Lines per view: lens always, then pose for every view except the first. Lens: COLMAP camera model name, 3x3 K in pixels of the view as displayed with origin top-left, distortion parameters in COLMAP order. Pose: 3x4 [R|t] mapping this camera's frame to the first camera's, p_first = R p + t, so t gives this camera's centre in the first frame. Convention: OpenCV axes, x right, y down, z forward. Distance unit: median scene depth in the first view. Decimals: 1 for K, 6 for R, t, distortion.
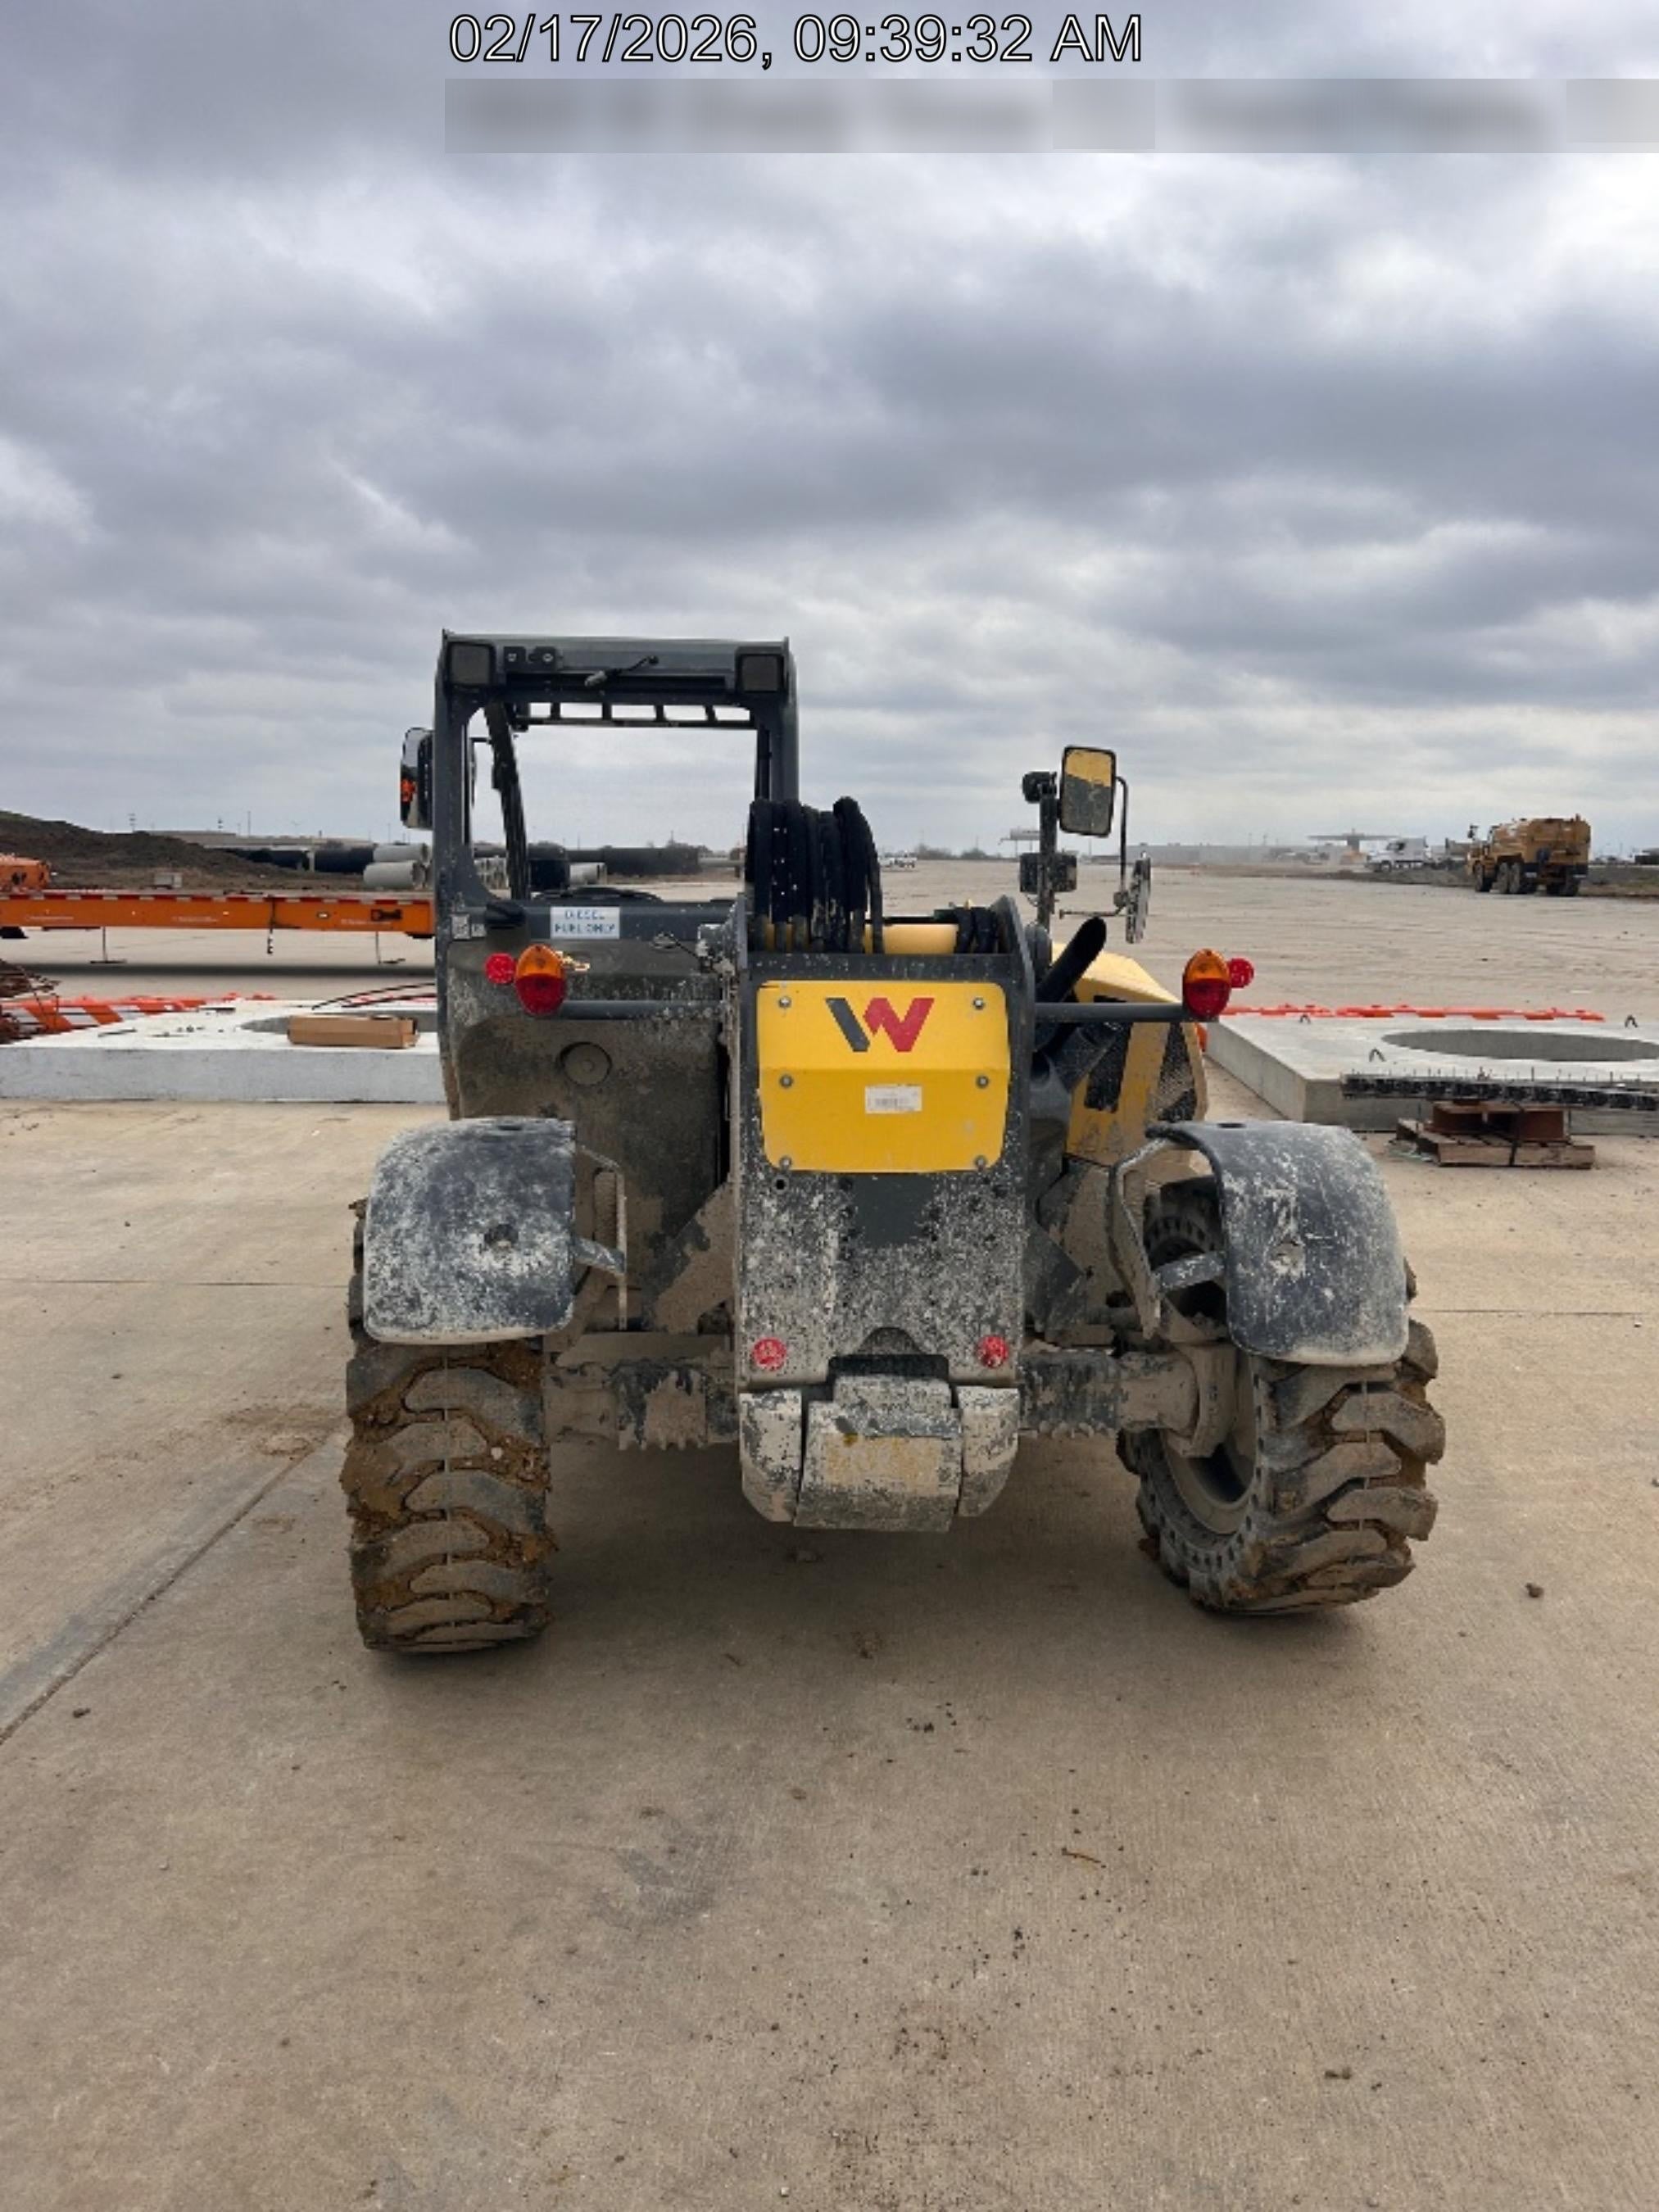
lens RADIAL K [[1712.1, 0, 861.1], [0, 1712.1, 1086.1], [0, 0, 1]] dist [0.038098, -0.002768]
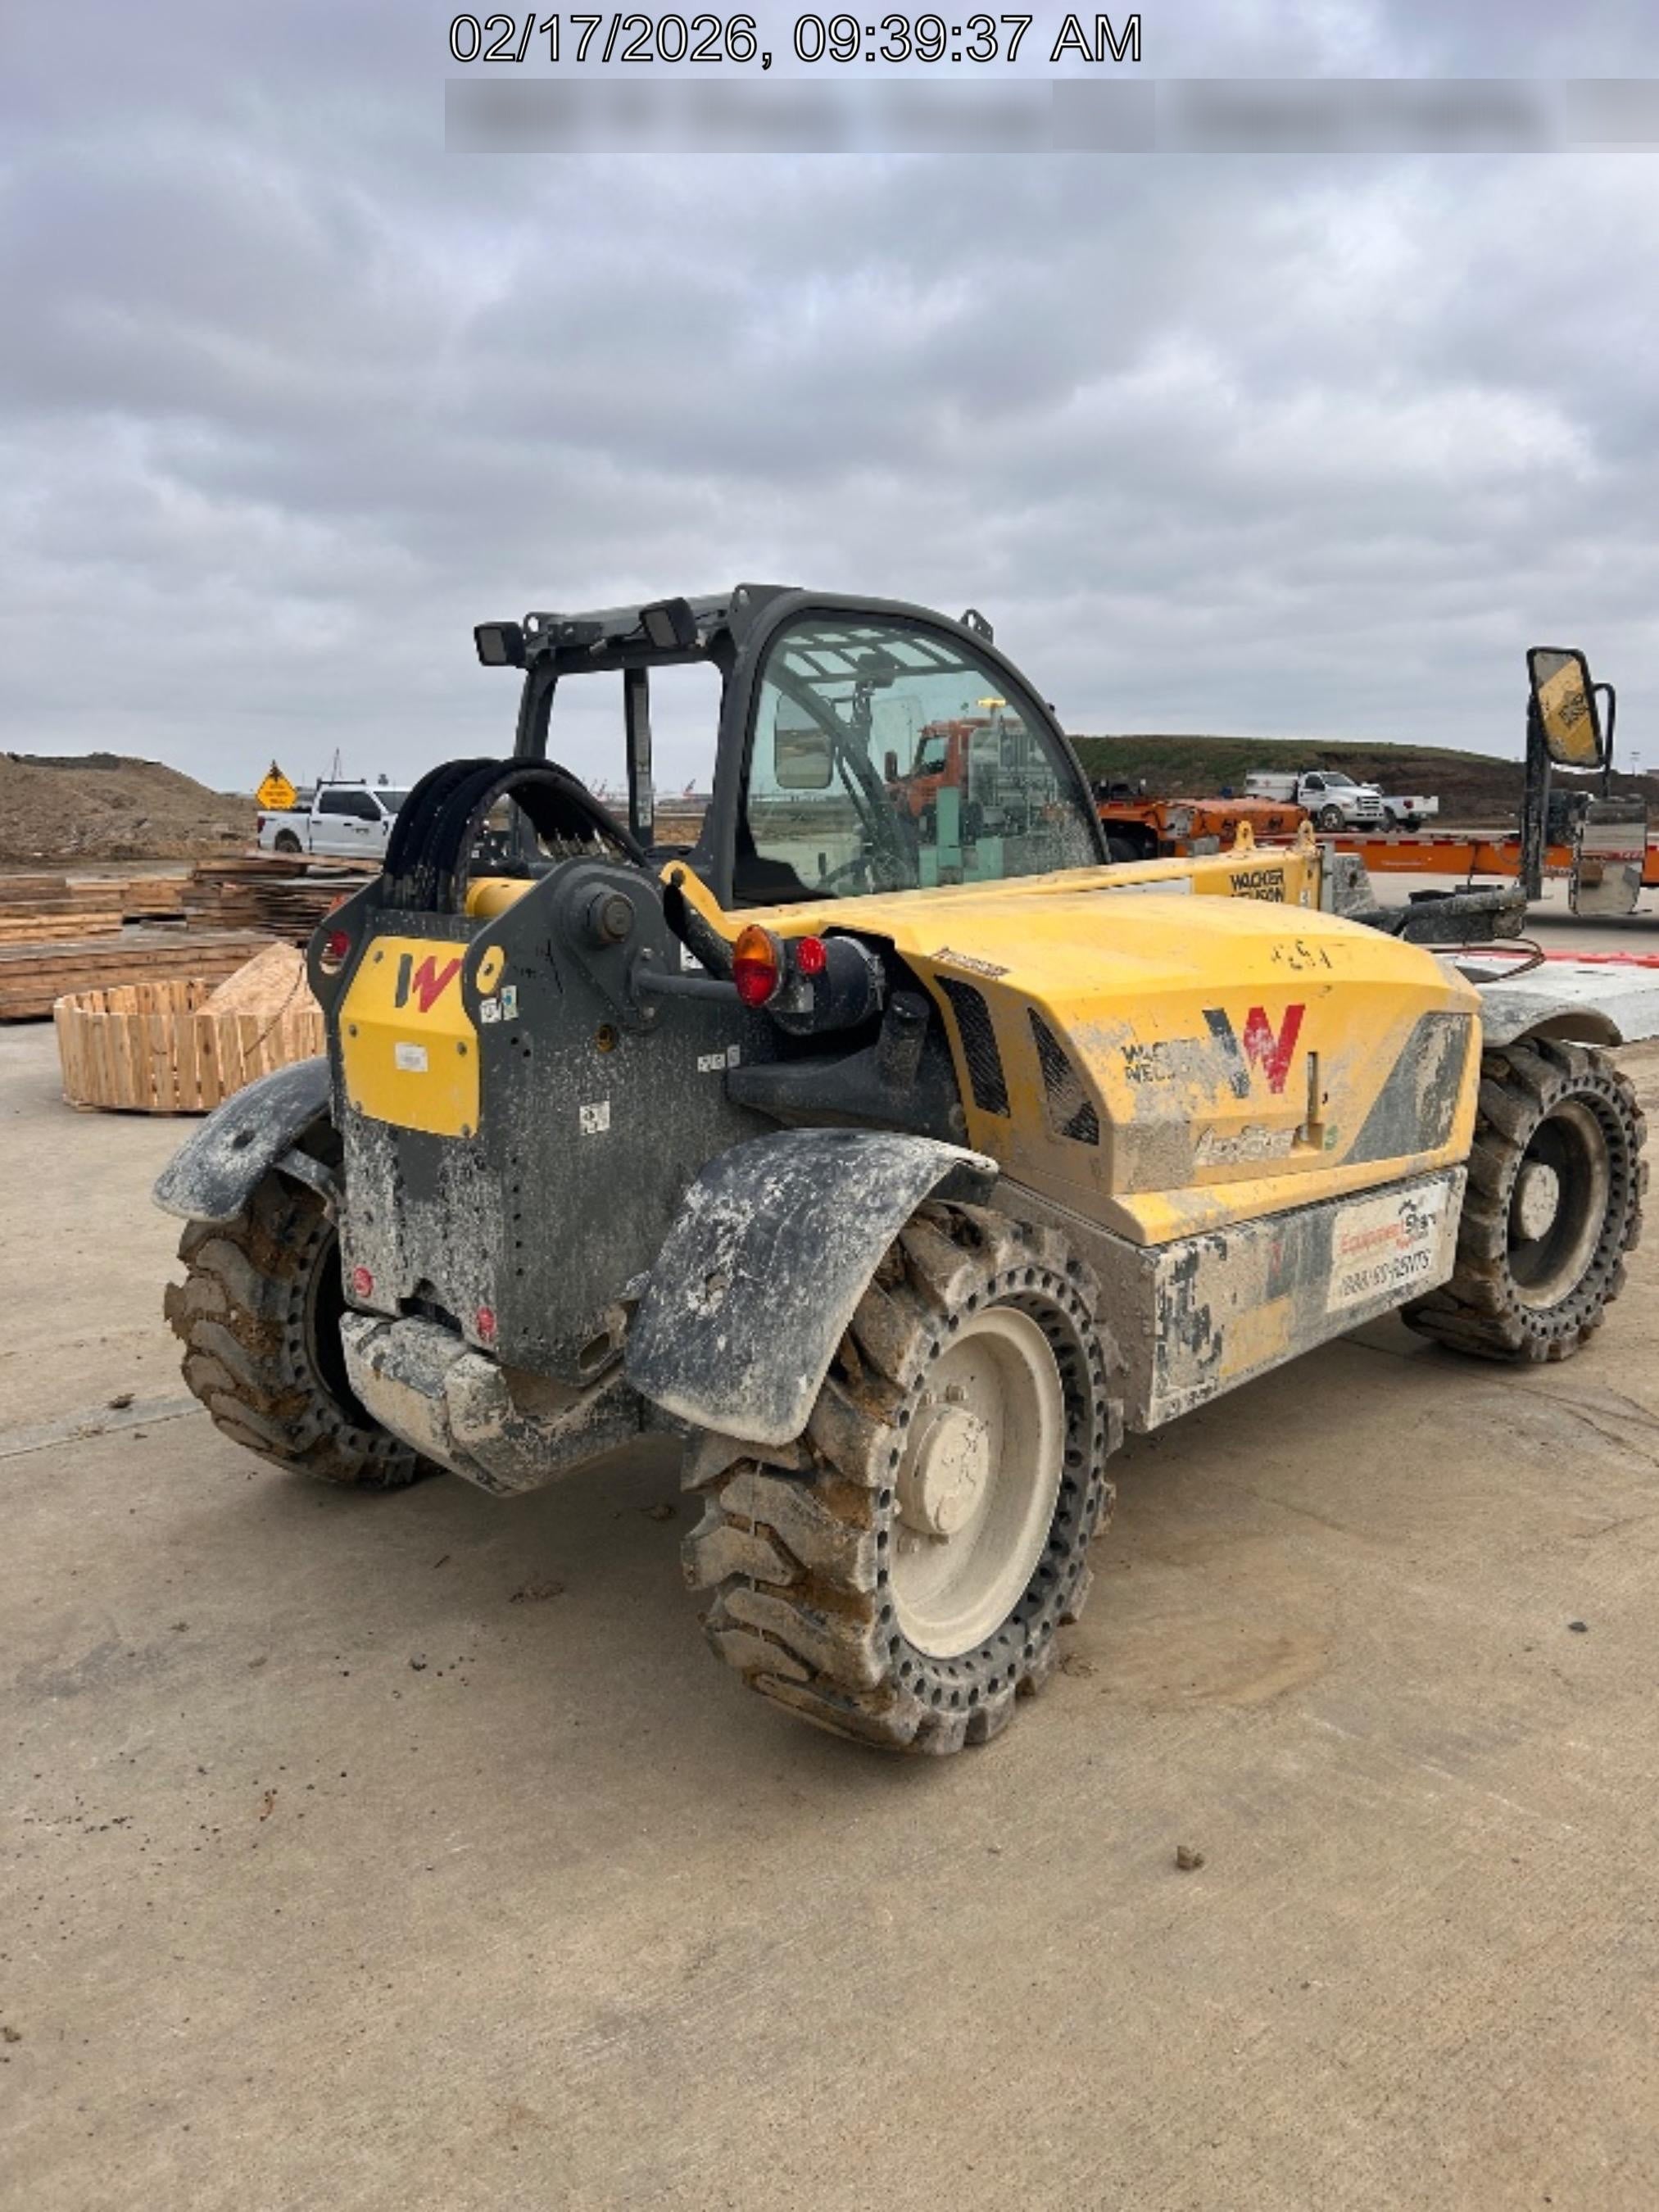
lens RADIAL K [[1718.8, 0, 829.5], [0, 1718.8, 1106.0], [0, 0, 1]] dist [0.009207, -0.004697]
pose [[0.651899, 0.113442, -0.749772, 0.903038], [-0.079016, 0.993526, 0.081621, -0.063642], [0.754178, 0.006035, 0.656643, 0.487080]]
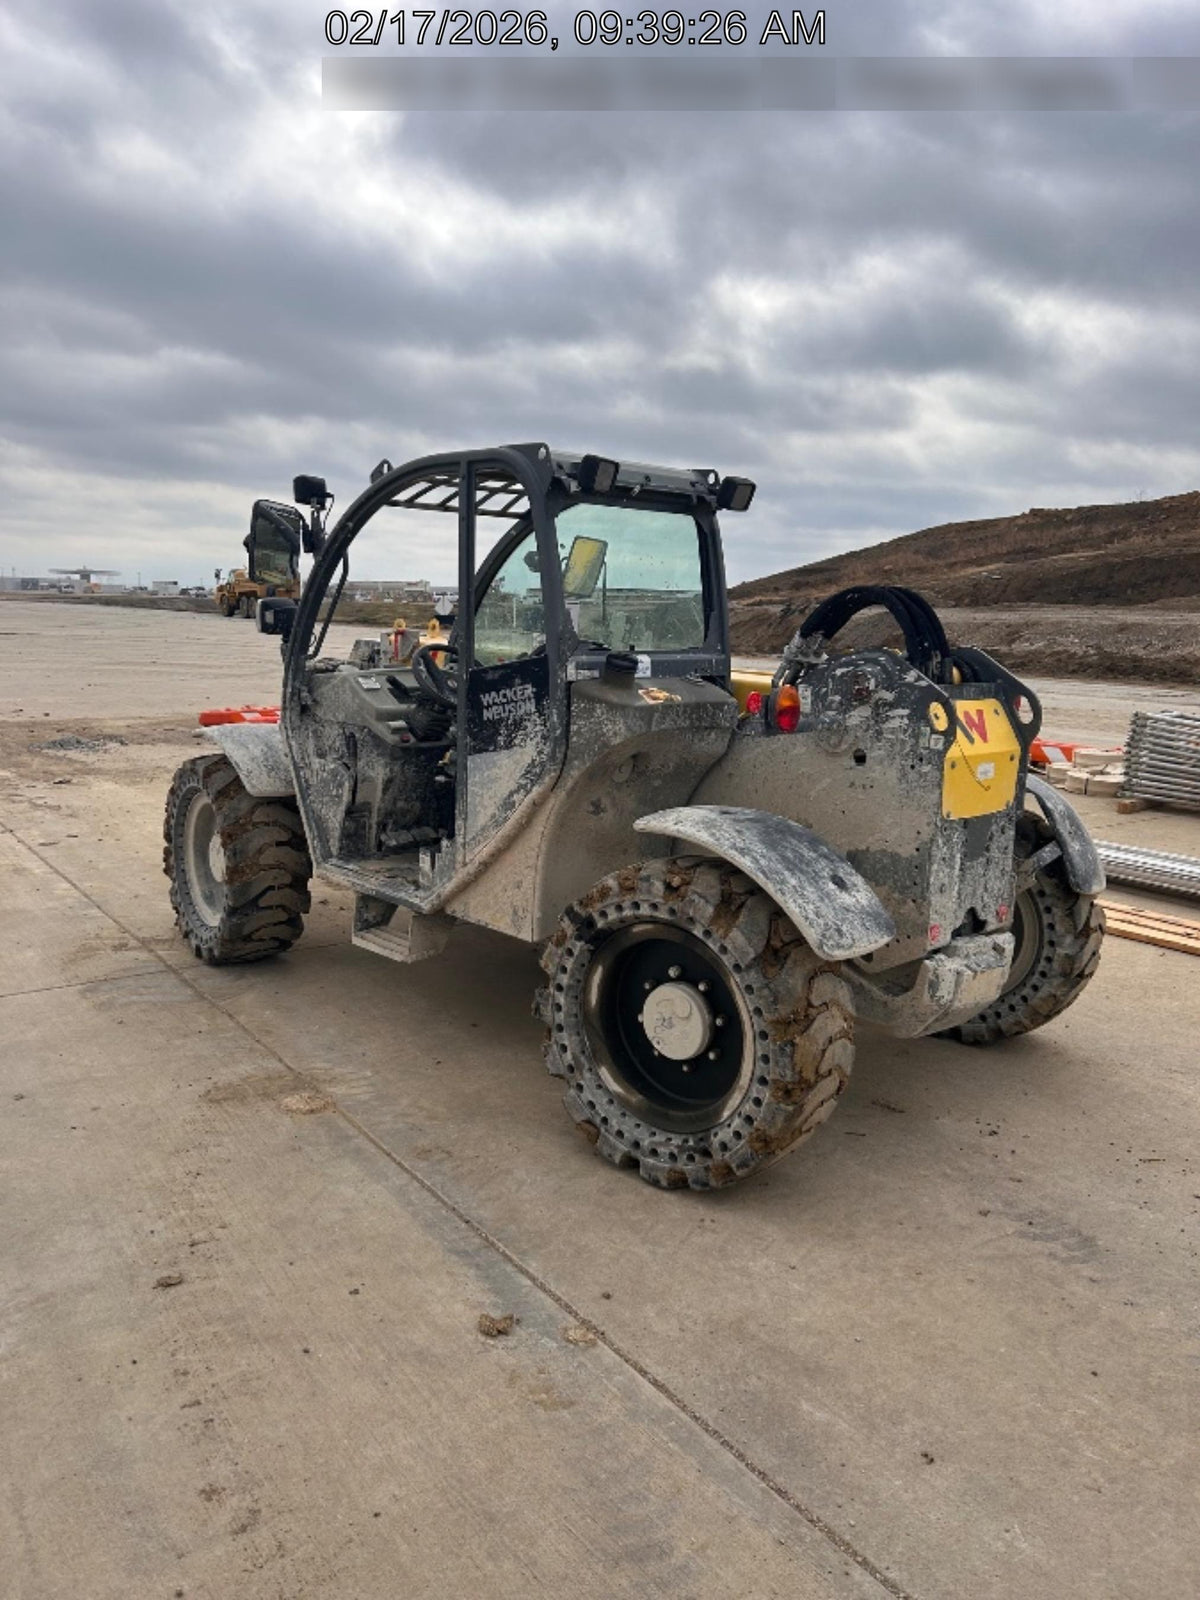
lens RADIAL K [[1243.2, 0, 600.0], [0, 1243.2, 800.0], [0, 0, 1]] dist [0.009207, -0.004697]
pose [[0.765254, -0.086180, 0.637934, -0.996979], [0.063047, 0.996268, 0.058959, -0.057025], [-0.640634, -0.004898, 0.767831, 0.287133]]
